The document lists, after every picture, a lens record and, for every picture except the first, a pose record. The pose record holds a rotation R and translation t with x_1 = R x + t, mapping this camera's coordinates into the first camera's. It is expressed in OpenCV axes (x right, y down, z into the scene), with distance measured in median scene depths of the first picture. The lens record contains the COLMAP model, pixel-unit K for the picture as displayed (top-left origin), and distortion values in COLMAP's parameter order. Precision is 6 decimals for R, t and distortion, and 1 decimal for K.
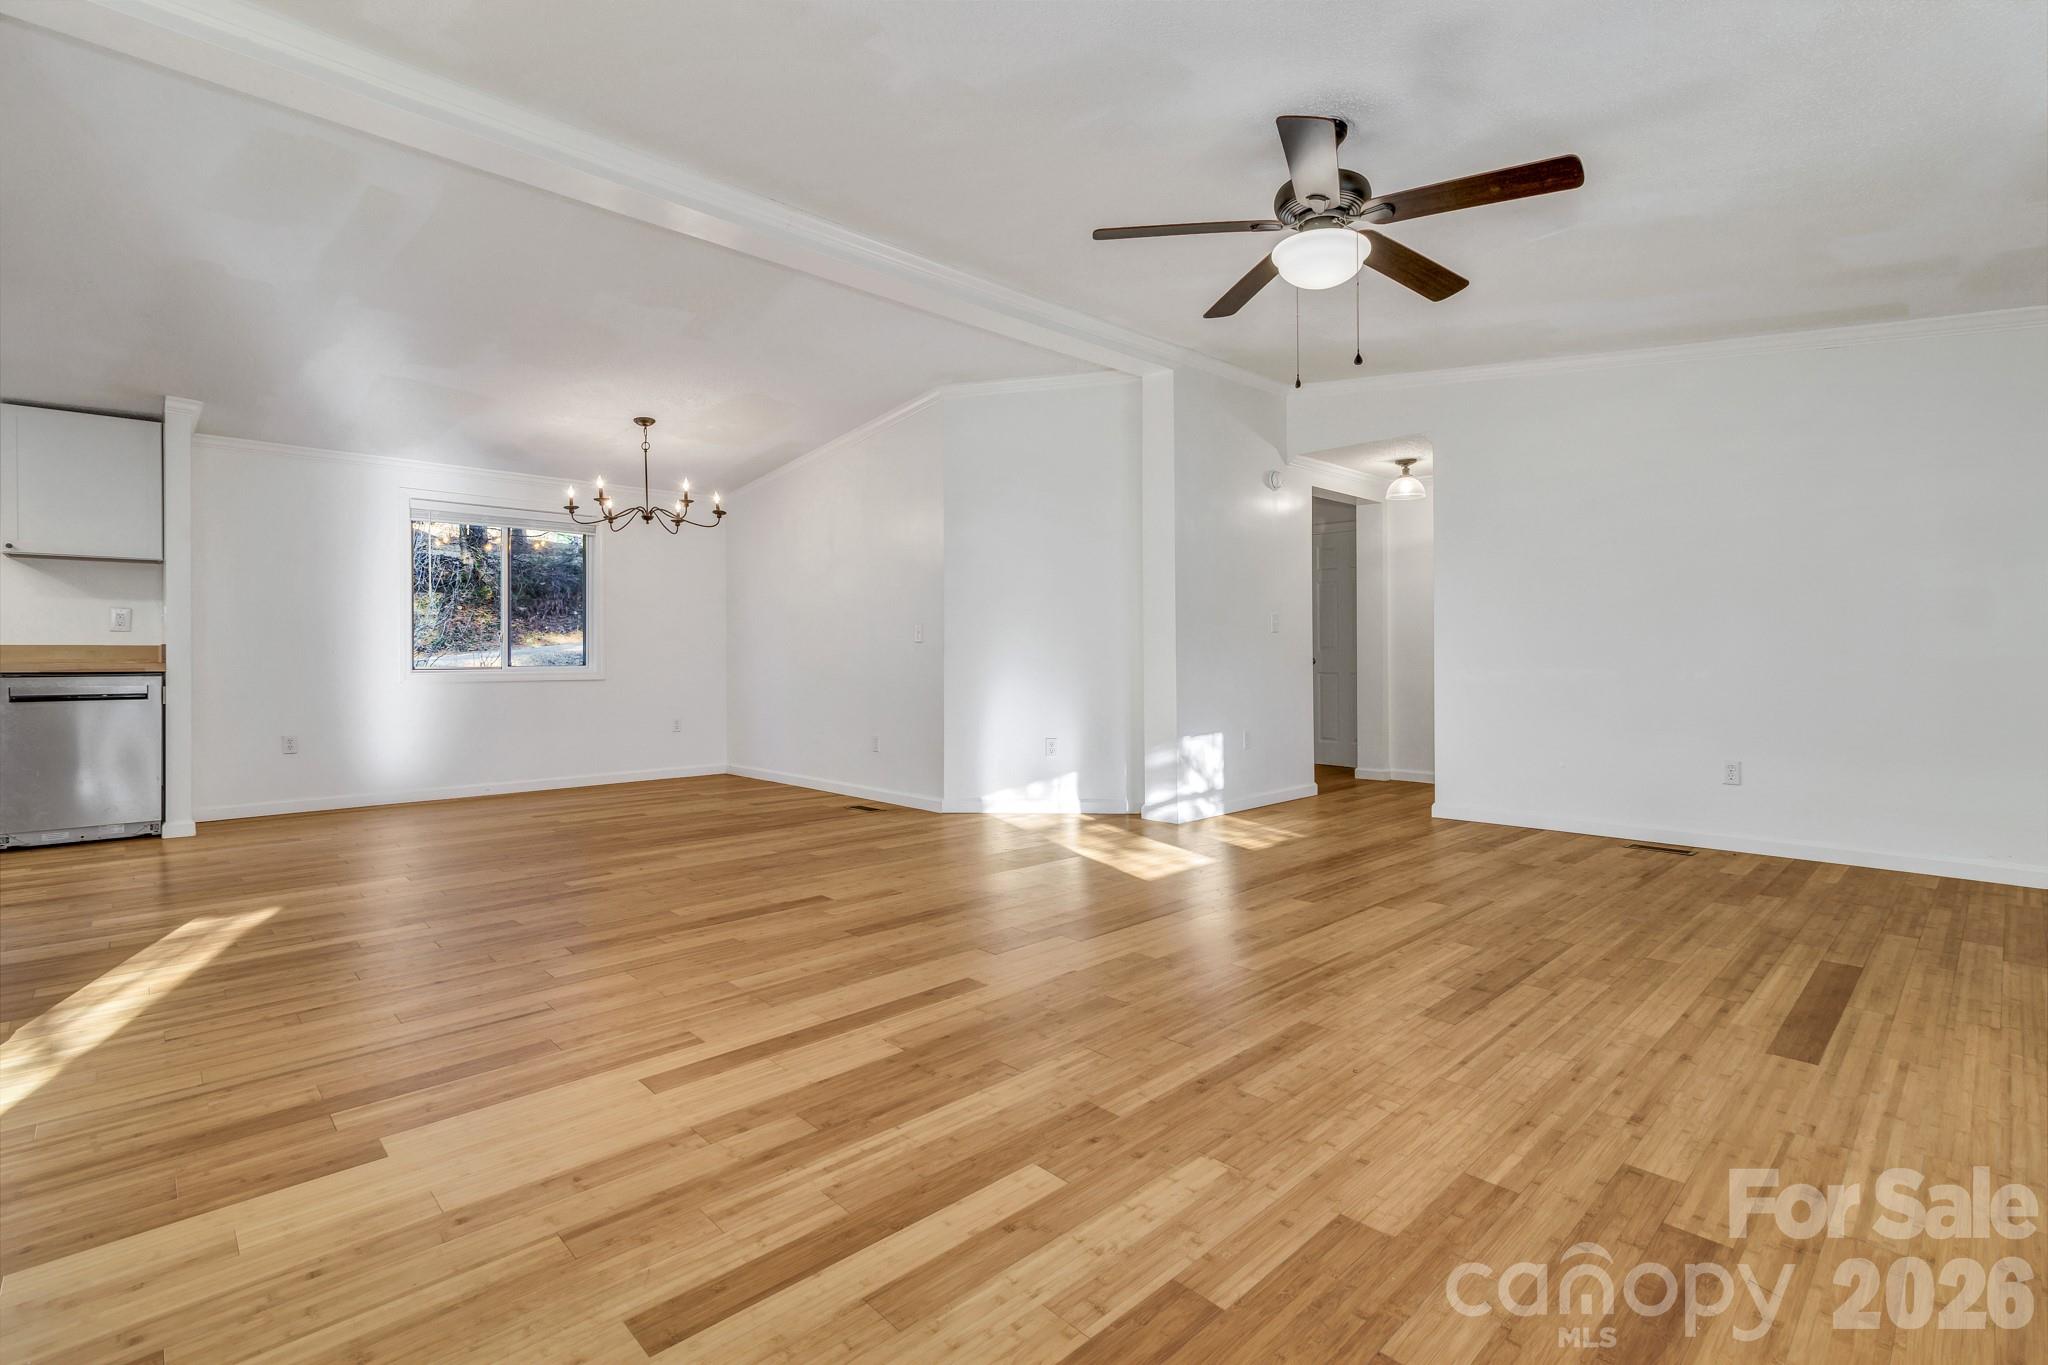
lens RADIAL K [[951.0, 0, 1025.2], [0, 951.0, 657.0], [0, 0, 1]] dist [-0.001161, -0.001229]
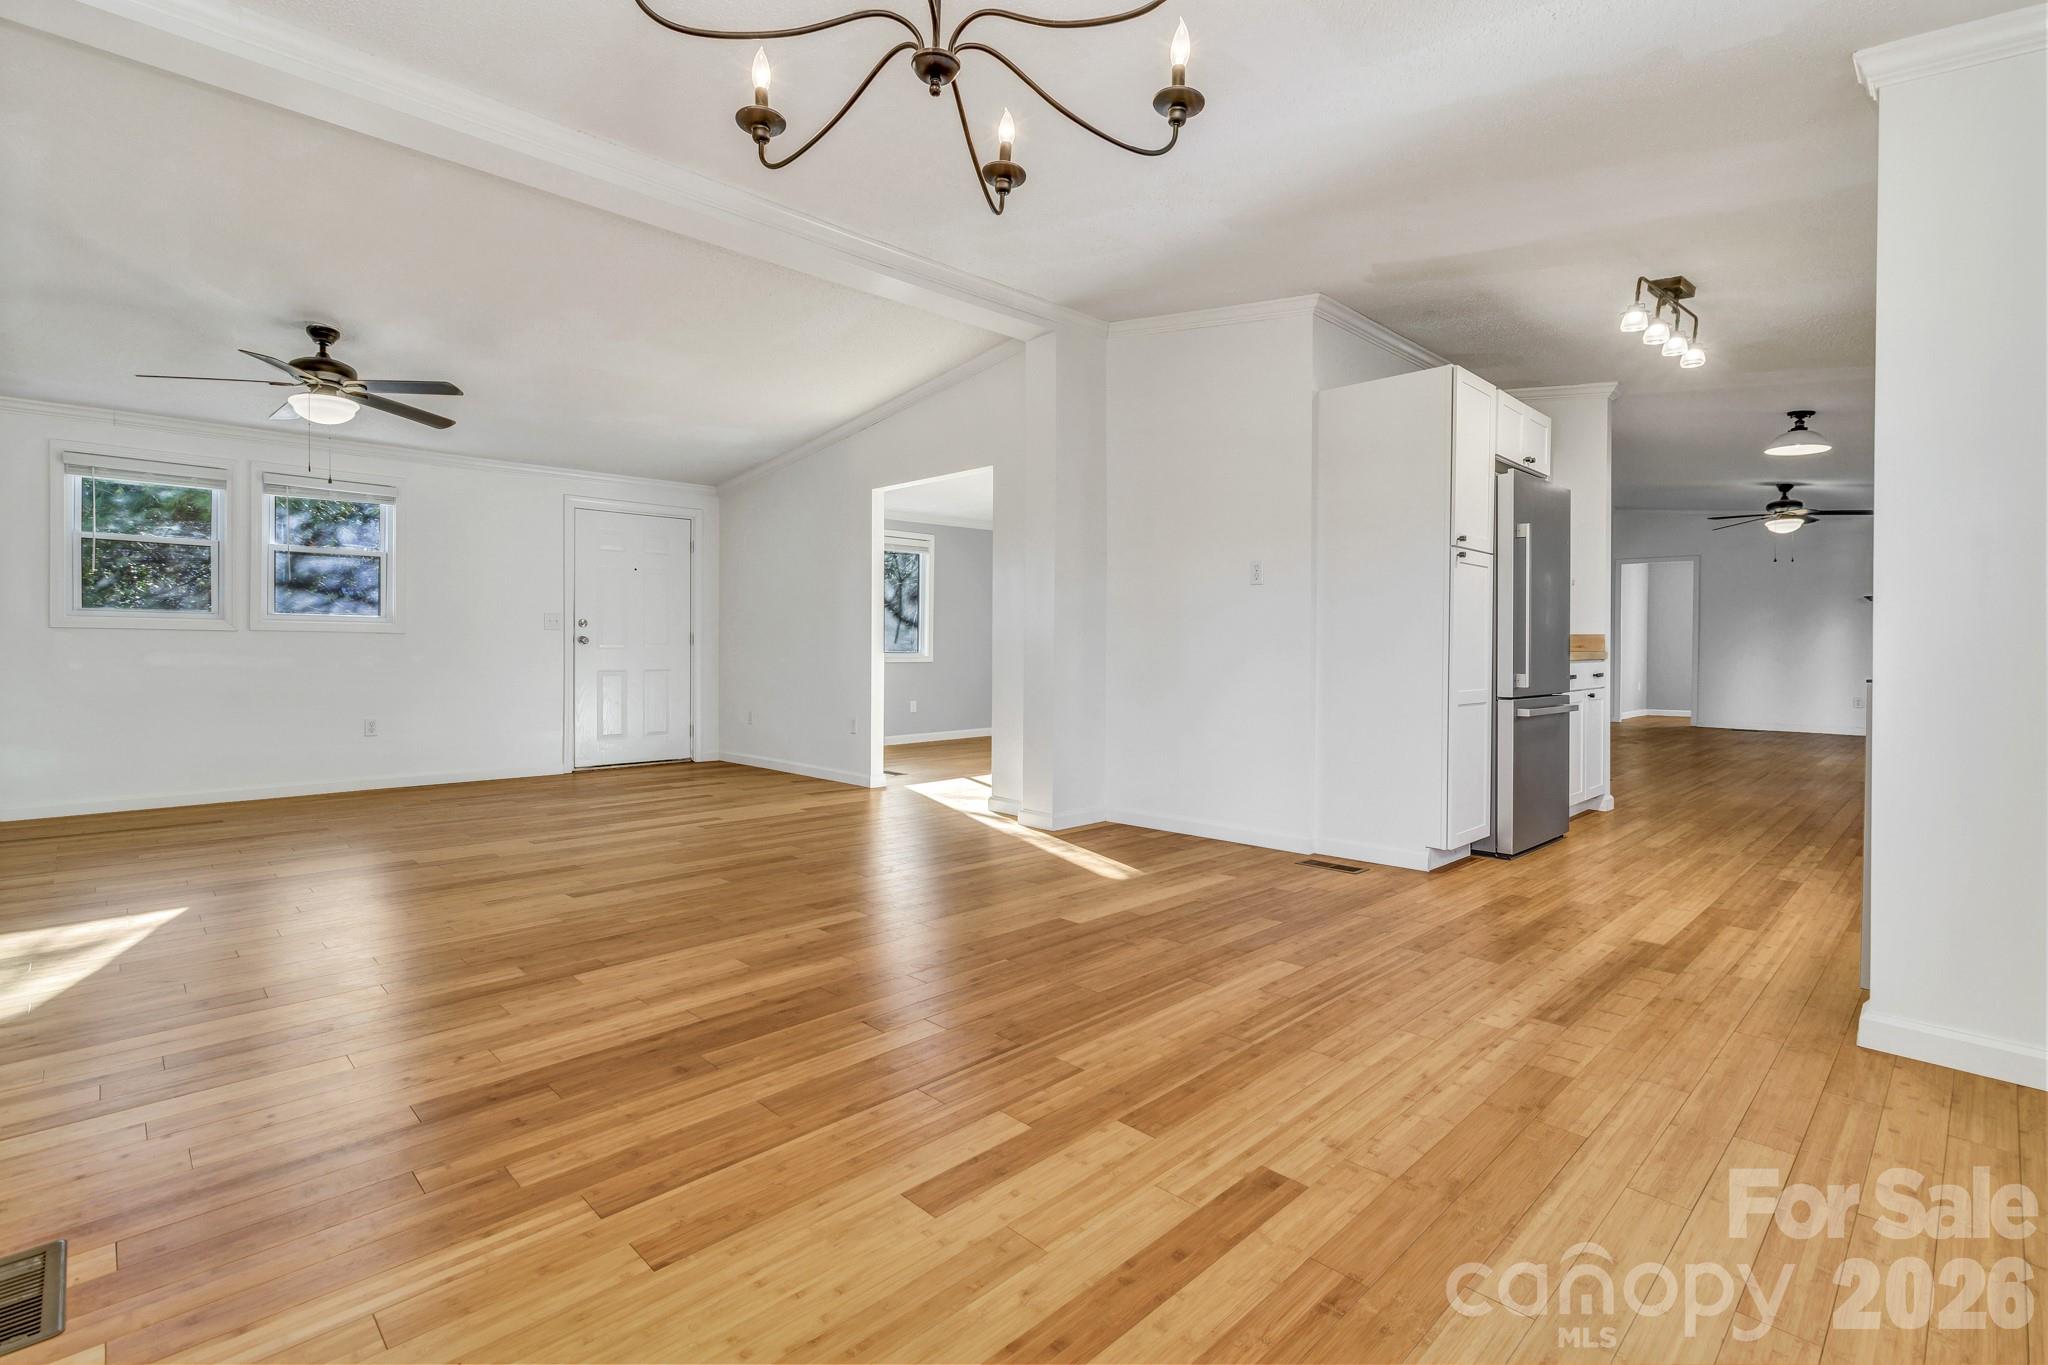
lens RADIAL K [[933.8, 0, 1040.3], [0, 933.8, 654.4], [0, 0, 1]] dist [0.000837, 0.000092]
pose [[-0.999773, 0.002539, -0.021143, -1.023687], [0.002538, 0.999997, 0.000083, 0.012842], [0.021144, 0.000029, -0.999776, 3.021854]]
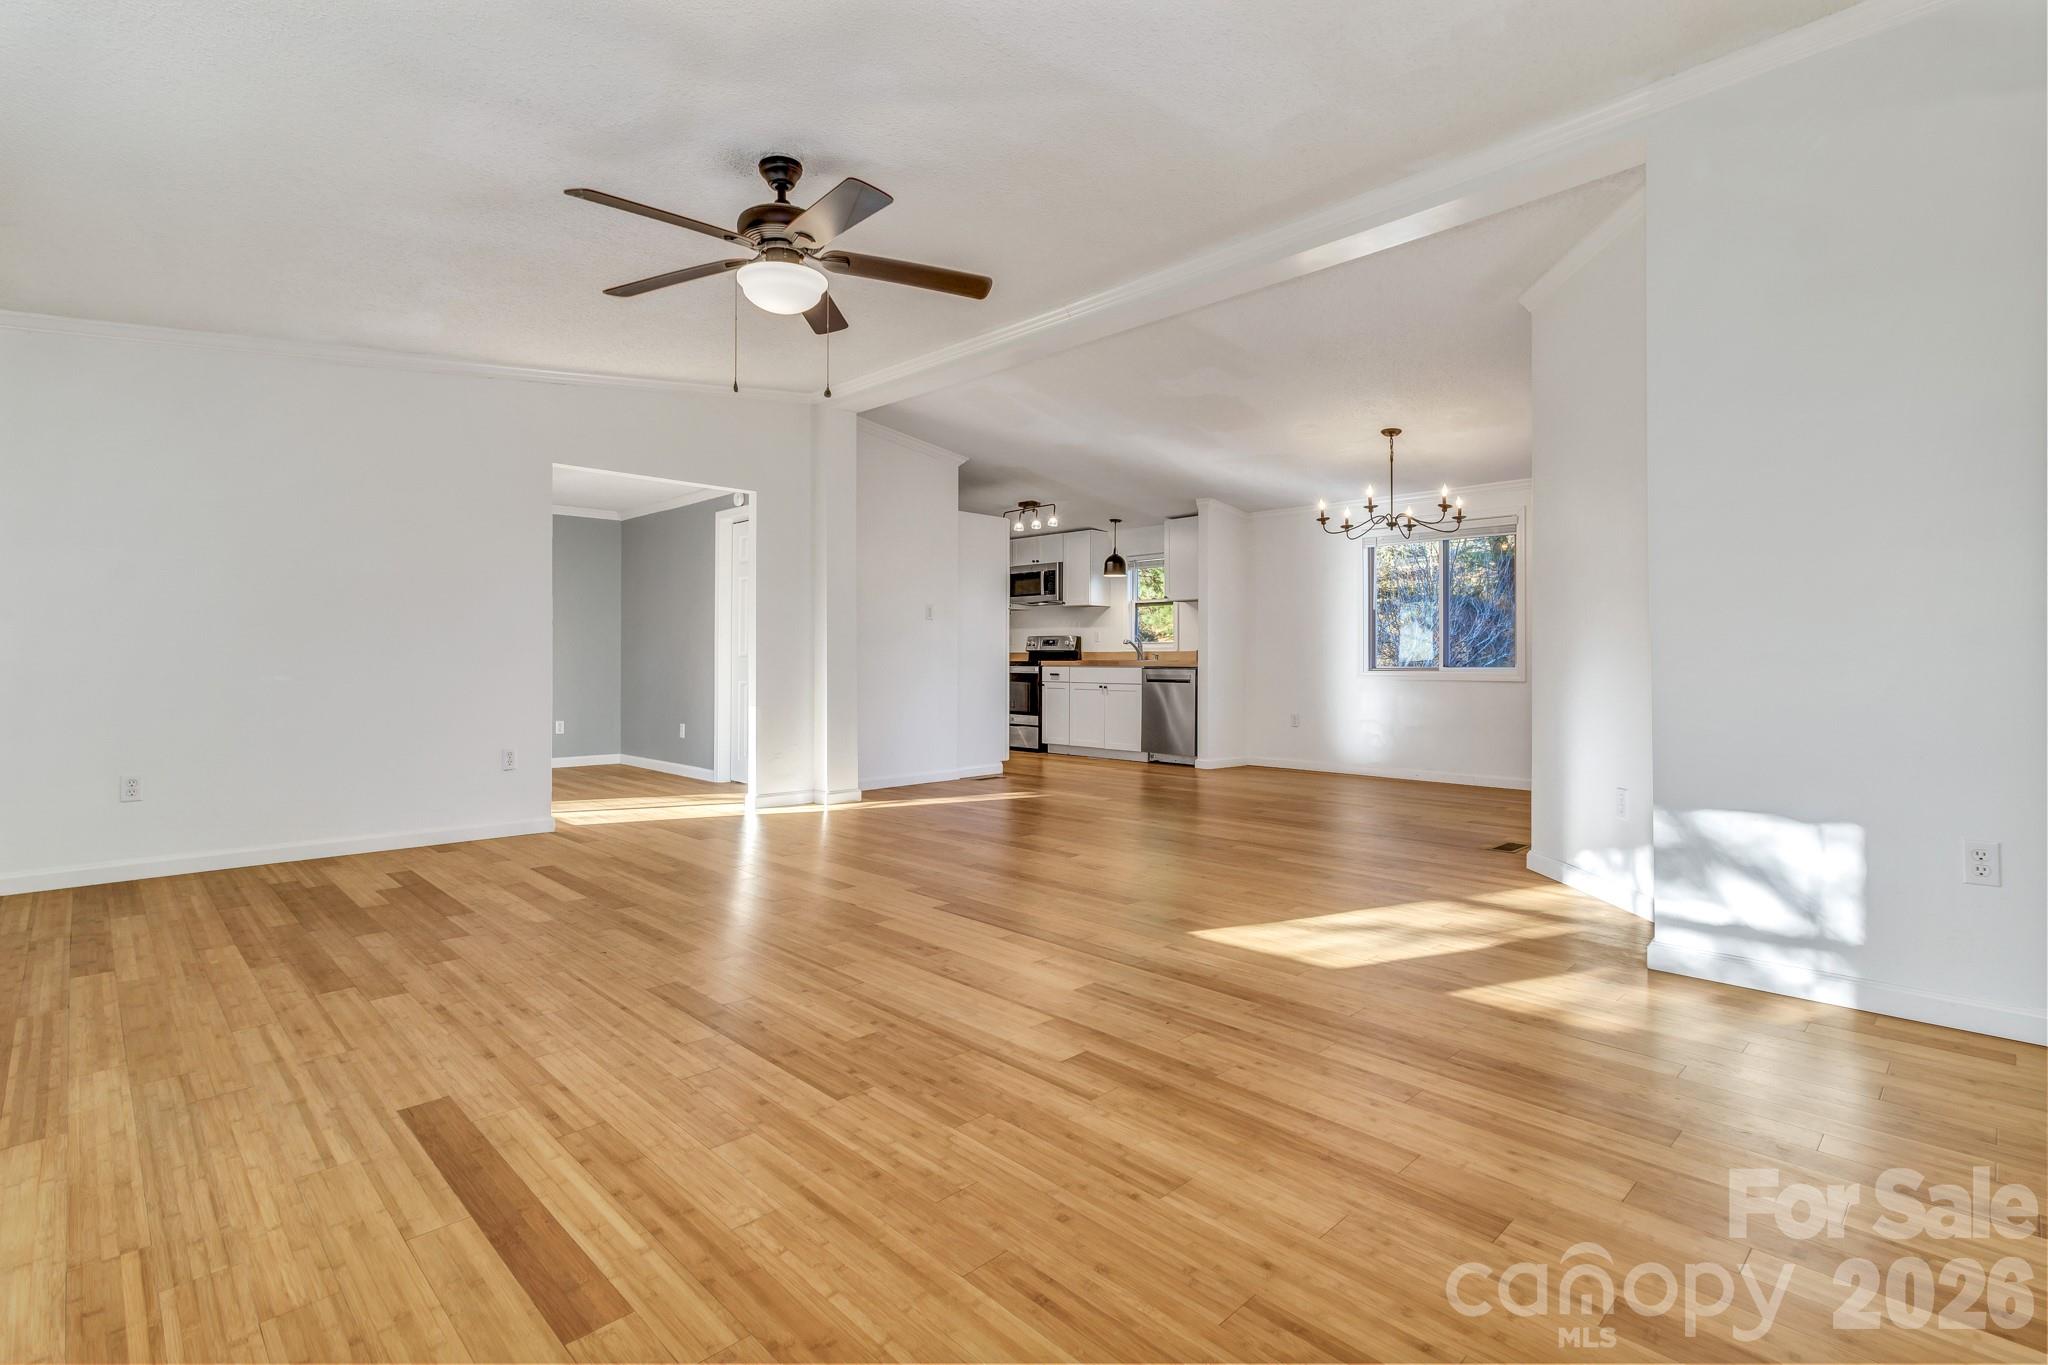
lens RADIAL K [[951.0, 0, 1025.2], [0, 951.0, 657.0], [0, 0, 1]] dist [-0.001161, -0.001229]
pose [[0.016146, -0.000351, -0.999870, 1.566644], [0.002436, 0.999997, -0.000311, -0.004020], [0.999867, -0.002430, 0.016147, 1.416833]]
